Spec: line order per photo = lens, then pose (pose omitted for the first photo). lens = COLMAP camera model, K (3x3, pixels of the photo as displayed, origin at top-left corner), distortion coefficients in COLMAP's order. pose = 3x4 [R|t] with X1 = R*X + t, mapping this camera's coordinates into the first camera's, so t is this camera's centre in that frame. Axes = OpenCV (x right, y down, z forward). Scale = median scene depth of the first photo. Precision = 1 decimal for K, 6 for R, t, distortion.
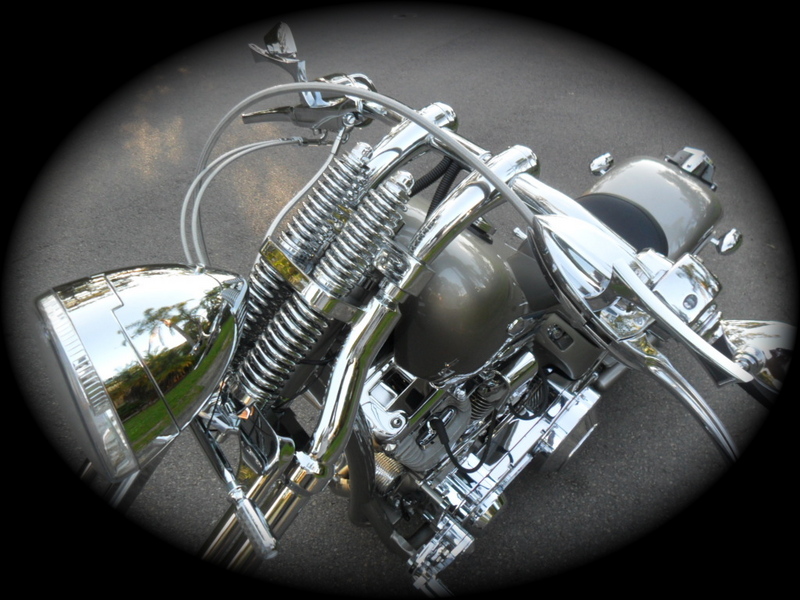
lens RADIAL K [[697.3, 0, 400.0], [0, 697.3, 300.0], [0, 0, 1]] dist [-0.117912, -0.000279]
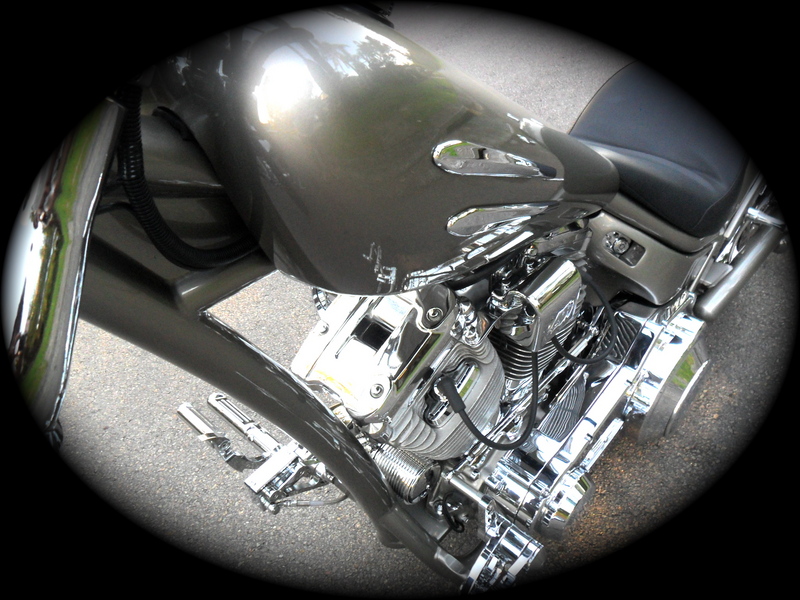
lens RADIAL K [[697.3, 0, 400.0], [0, 697.3, 300.0], [0, 0, 1]] dist [-0.117912, -0.000279]
pose [[0.968013, -0.185868, -0.168533, 0.118205], [0.180875, 0.982492, -0.044645, 0.098504], [0.173881, 0.012734, 0.984684, 0.263548]]
